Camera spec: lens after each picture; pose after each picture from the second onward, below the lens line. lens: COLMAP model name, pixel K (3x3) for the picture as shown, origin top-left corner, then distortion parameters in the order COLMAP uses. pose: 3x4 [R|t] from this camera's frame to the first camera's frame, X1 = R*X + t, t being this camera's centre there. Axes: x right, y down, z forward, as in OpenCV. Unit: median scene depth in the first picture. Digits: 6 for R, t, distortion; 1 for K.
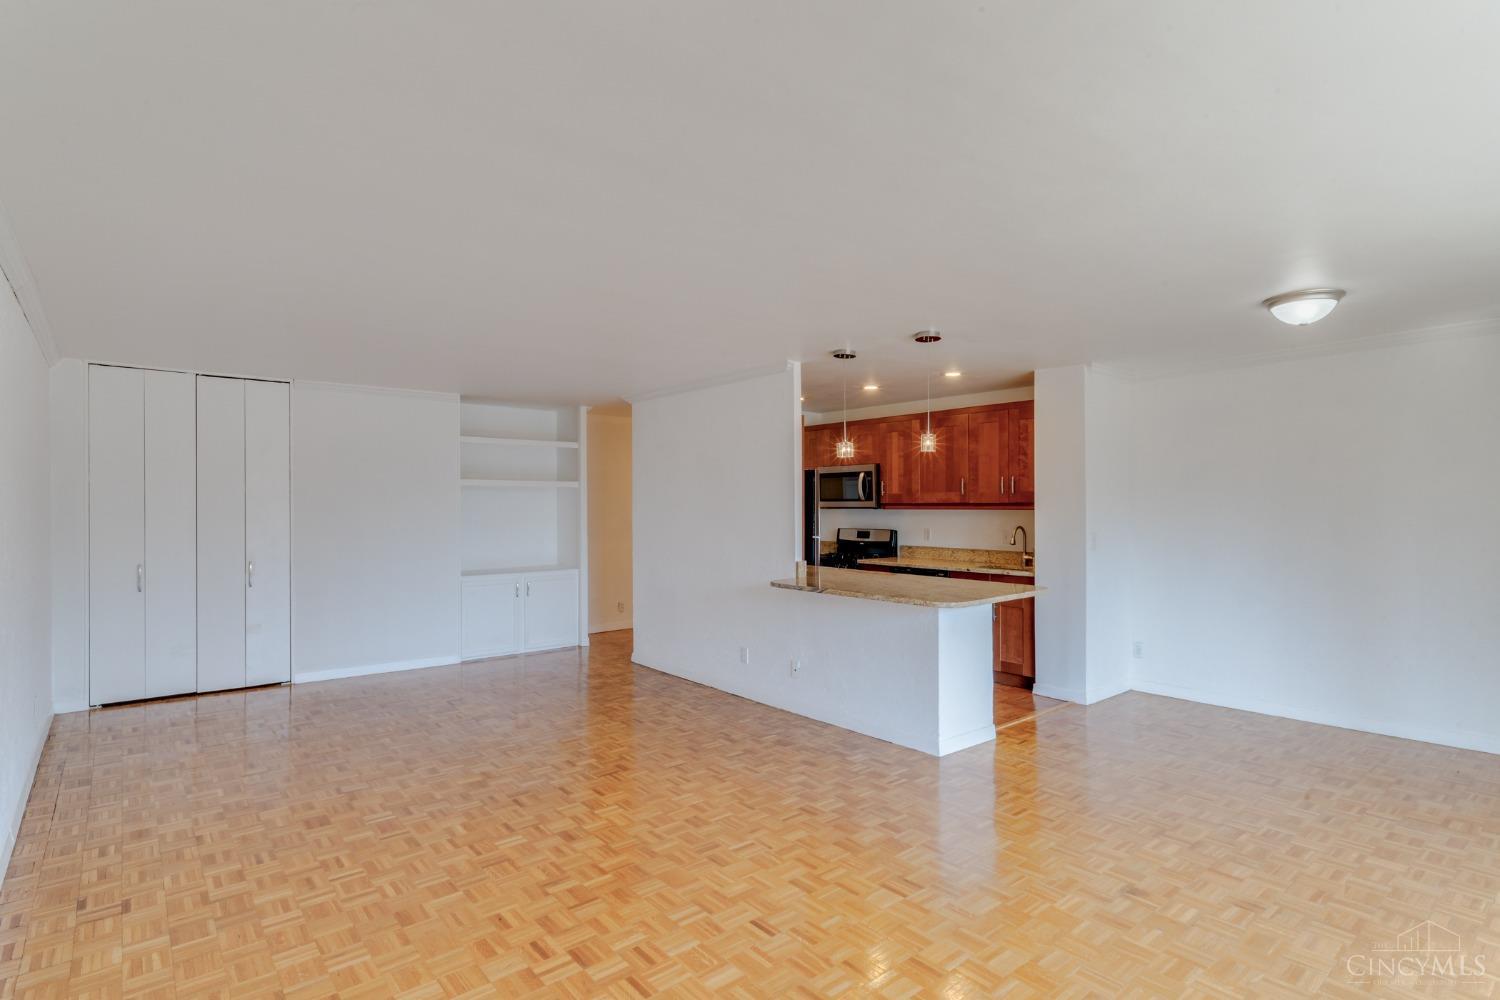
lens RADIAL K [[756.2, 0, 746.6], [0, 756.2, 511.3], [0, 0, 1]] dist [0.011979, 0.000325]
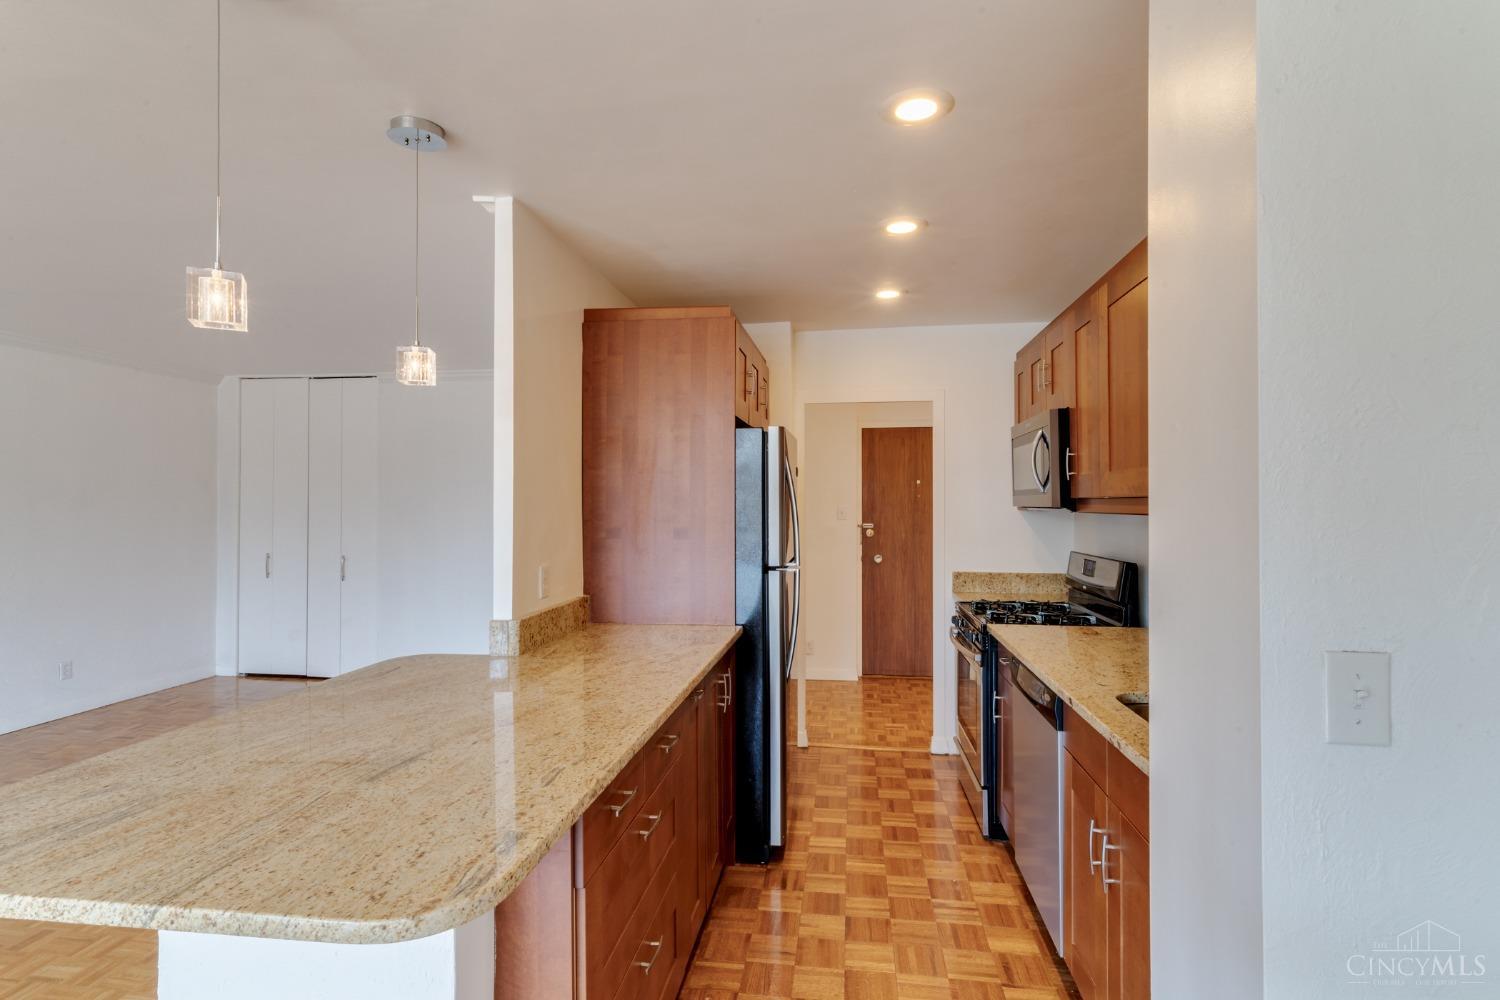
lens RADIAL K [[756.2, 0, 732.4], [0, 756.2, 503.1], [0, 0, 1]] dist [0.011979, 0.000325]
pose [[0.668773, 0.002109, -0.743464, 0.388336], [-0.009429, 0.999940, -0.005646, -0.003814], [0.743407, 0.010786, 0.668752, 0.599930]]
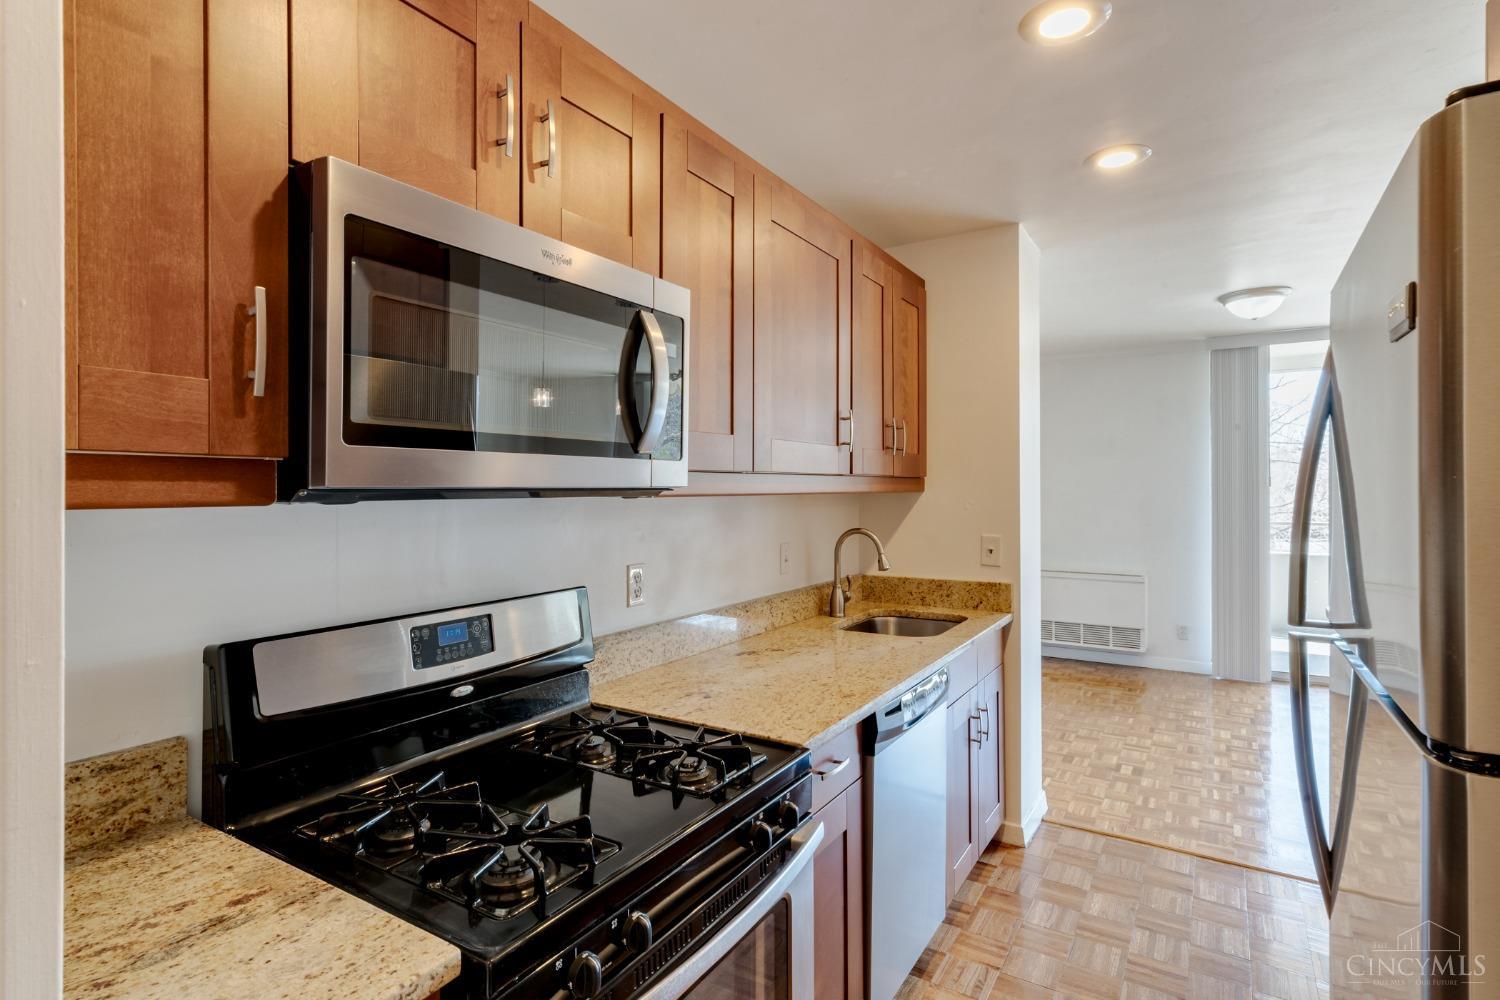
lens RADIAL K [[756.2, 0, 748.2], [0, 756.2, 496.5], [0, 0, 1]] dist [0.011979, 0.000325]
pose [[-0.318125, -0.010124, 0.947995, -0.044869], [0.011398, 0.999830, 0.014503, -0.006173], [-0.947980, 0.015419, -0.317956, 1.104105]]
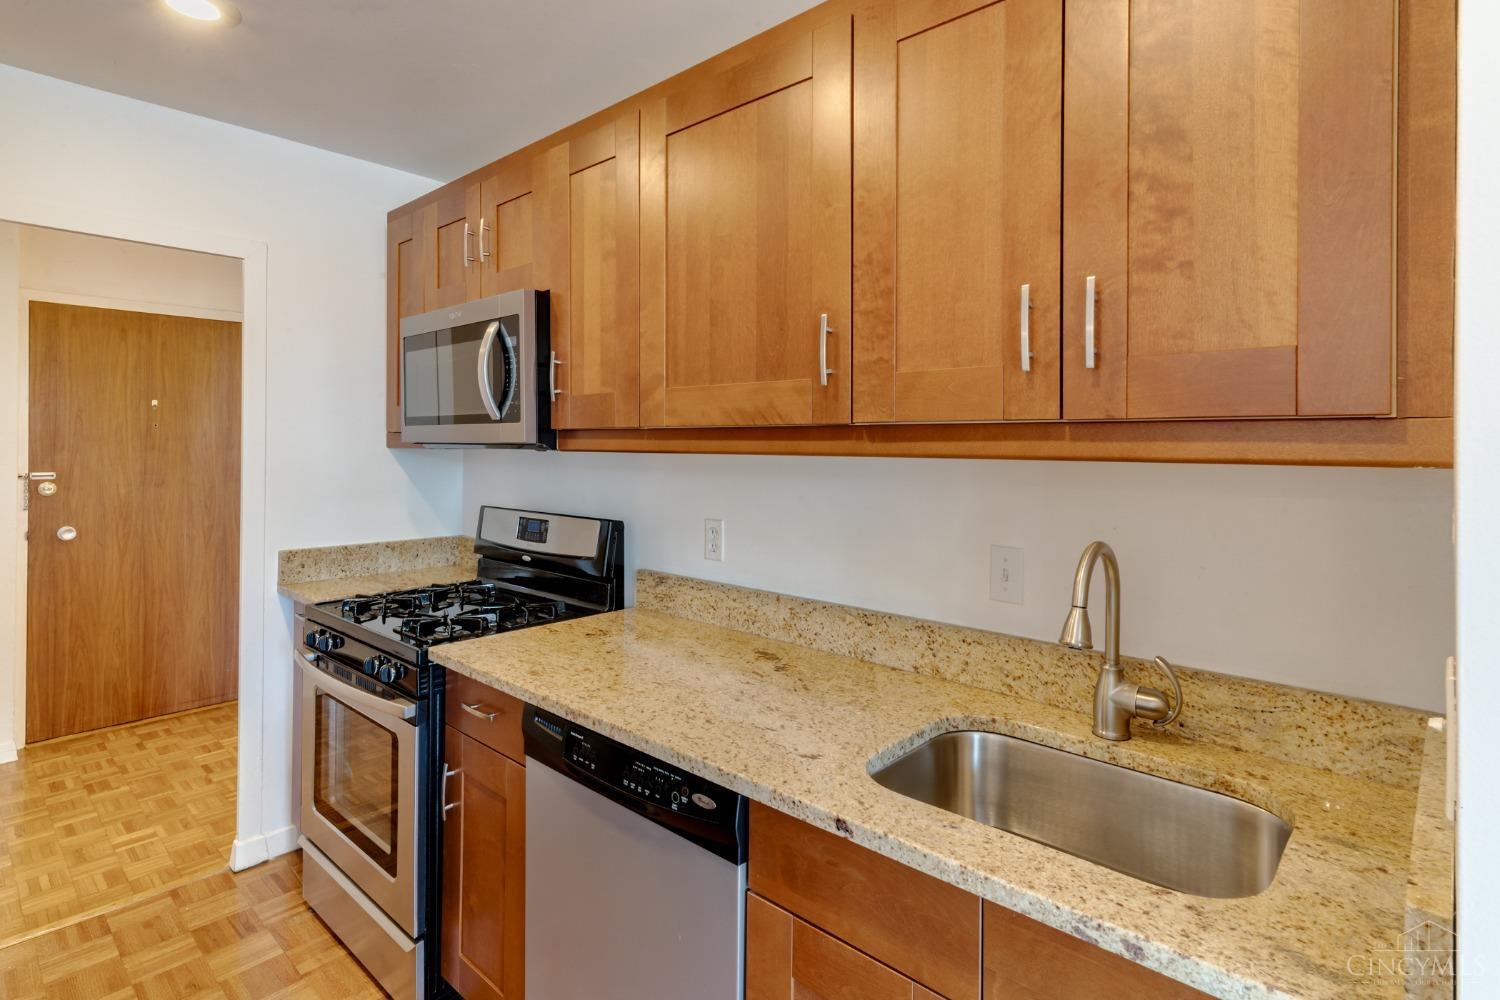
lens RADIAL K [[756.2, 0, 746.4], [0, 756.2, 444.0], [0, 0, 1]] dist [0.011979, 0.000325]
pose [[0.989506, 0.010305, 0.144126, 0.219871], [-0.008585, 0.999884, -0.012551, -0.002572], [-0.144239, 0.011182, 0.989480, 0.746987]]
